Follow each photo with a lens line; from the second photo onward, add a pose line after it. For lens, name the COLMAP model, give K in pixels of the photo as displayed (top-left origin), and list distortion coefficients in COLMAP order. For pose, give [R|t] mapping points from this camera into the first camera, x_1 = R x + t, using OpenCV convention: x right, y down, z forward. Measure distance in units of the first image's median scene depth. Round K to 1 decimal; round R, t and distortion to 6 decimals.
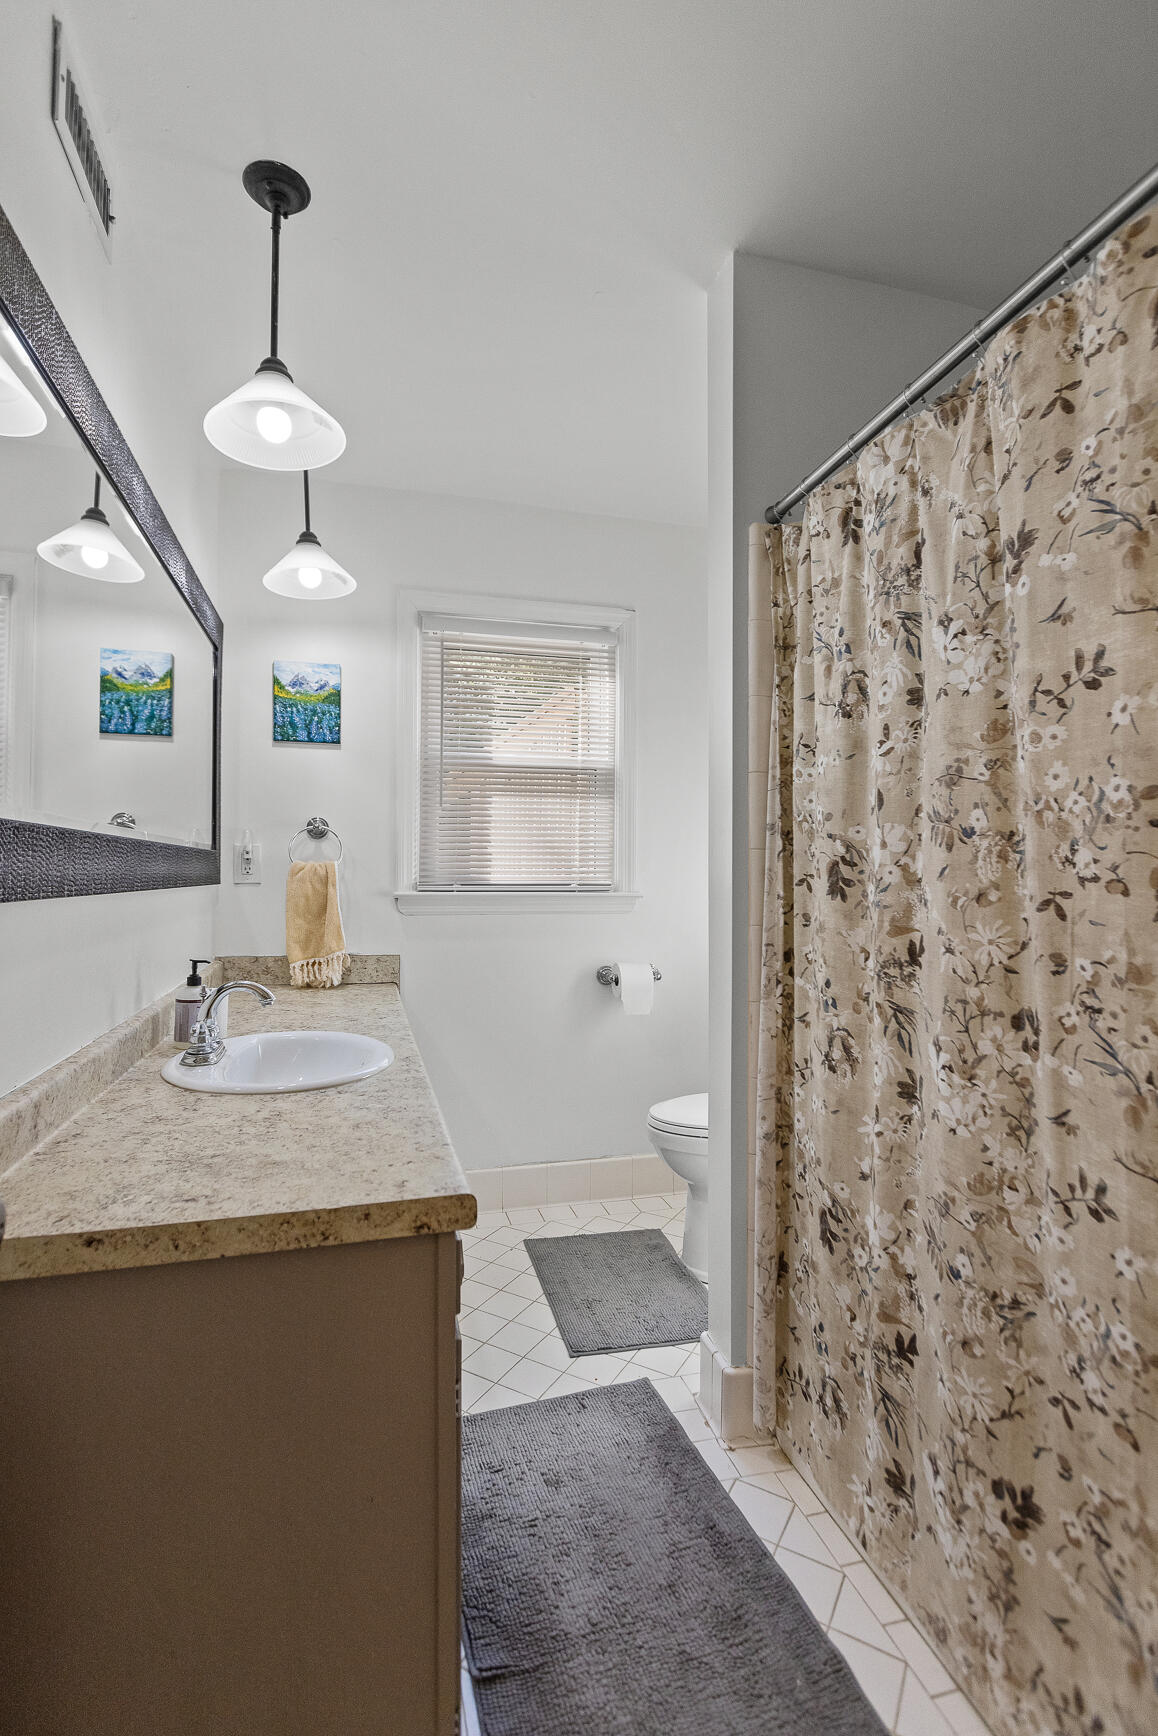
lens RADIAL K [[839.6, 0, 586.4], [0, 839.6, 869.3], [0, 0, 1]] dist [0.004498, 0.000089]
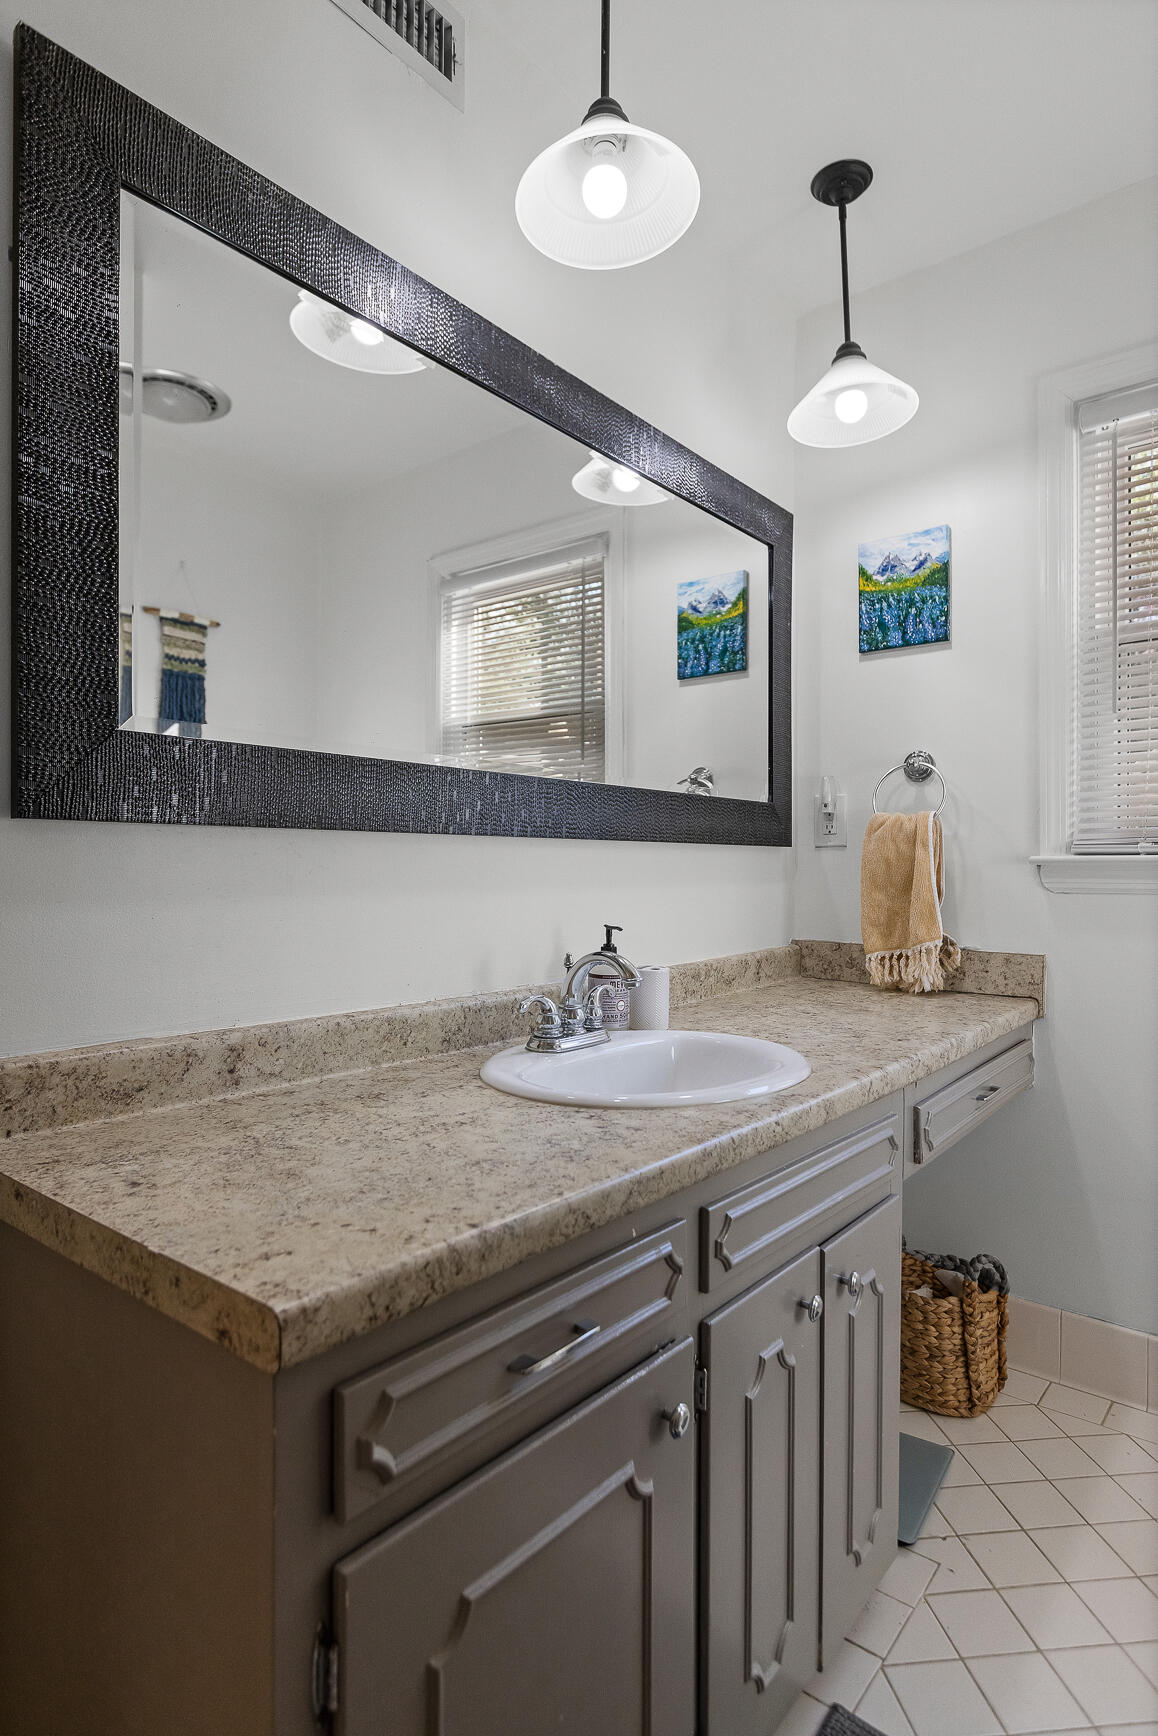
lens RADIAL K [[967.6, 0, 573.3], [0, 967.6, 869.6], [0, 0, 1]] dist [0.002120, 0.000103]
pose [[0.563924, -0.008961, -0.825778, 0.197189], [0.007390, 0.999956, -0.005804, 0.042617], [0.825794, -0.002829, 0.563965, 0.324164]]
